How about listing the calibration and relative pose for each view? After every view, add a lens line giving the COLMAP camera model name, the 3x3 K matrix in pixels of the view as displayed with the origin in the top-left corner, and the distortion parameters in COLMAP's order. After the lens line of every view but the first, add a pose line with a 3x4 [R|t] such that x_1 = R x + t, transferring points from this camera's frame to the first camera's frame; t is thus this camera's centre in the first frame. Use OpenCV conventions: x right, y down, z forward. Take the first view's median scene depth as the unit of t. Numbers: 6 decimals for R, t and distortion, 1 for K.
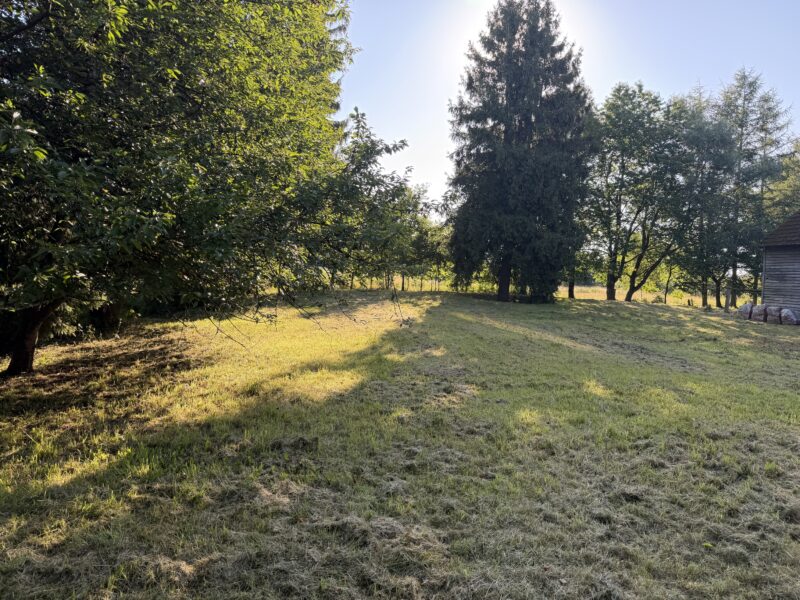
lens RADIAL K [[560.8, 0, 405.7], [0, 560.8, 302.9], [0, 0, 1]] dist [0.037969, -0.049779]
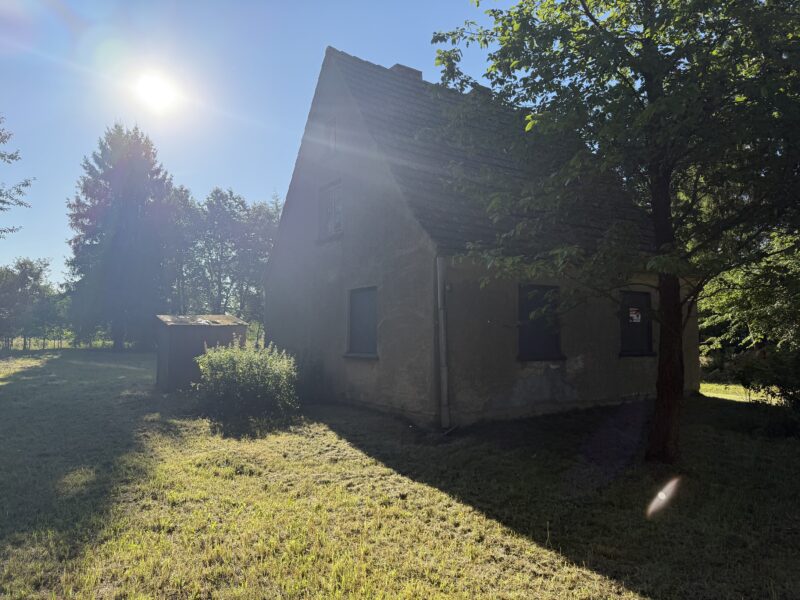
lens RADIAL K [[560.8, 0, 405.7], [0, 560.8, 302.9], [0, 0, 1]] dist [0.037969, -0.049779]
pose [[0.828028, -0.008989, 0.560614, -0.005846], [0.060199, 0.995517, -0.072952, 0.012831], [-0.557445, 0.094155, 0.824858, -0.364979]]
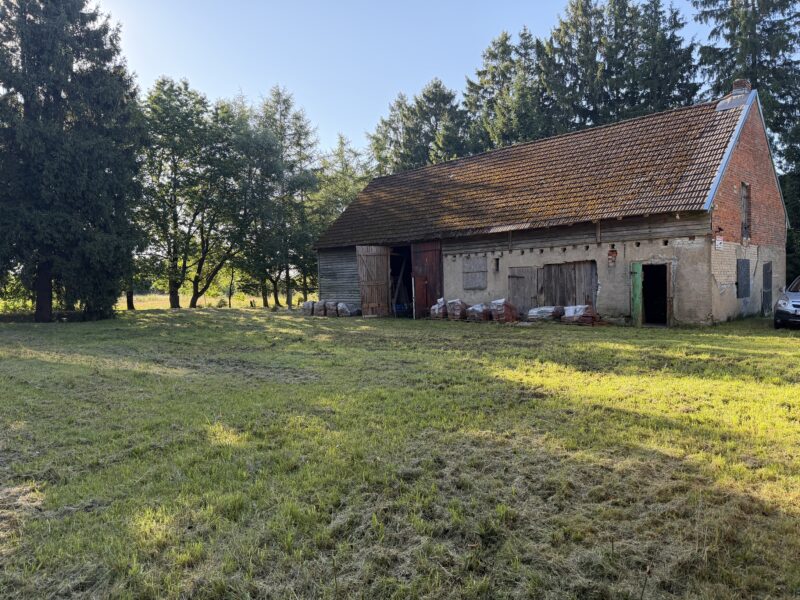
lens RADIAL K [[560.8, 0, 405.7], [0, 560.8, 302.9], [0, 0, 1]] dist [0.037969, -0.049779]
pose [[0.727112, -0.078152, 0.682056, 0.003661], [0.084525, 0.996132, 0.024030, -0.003766], [-0.681296, 0.040178, 0.730905, 0.058852]]
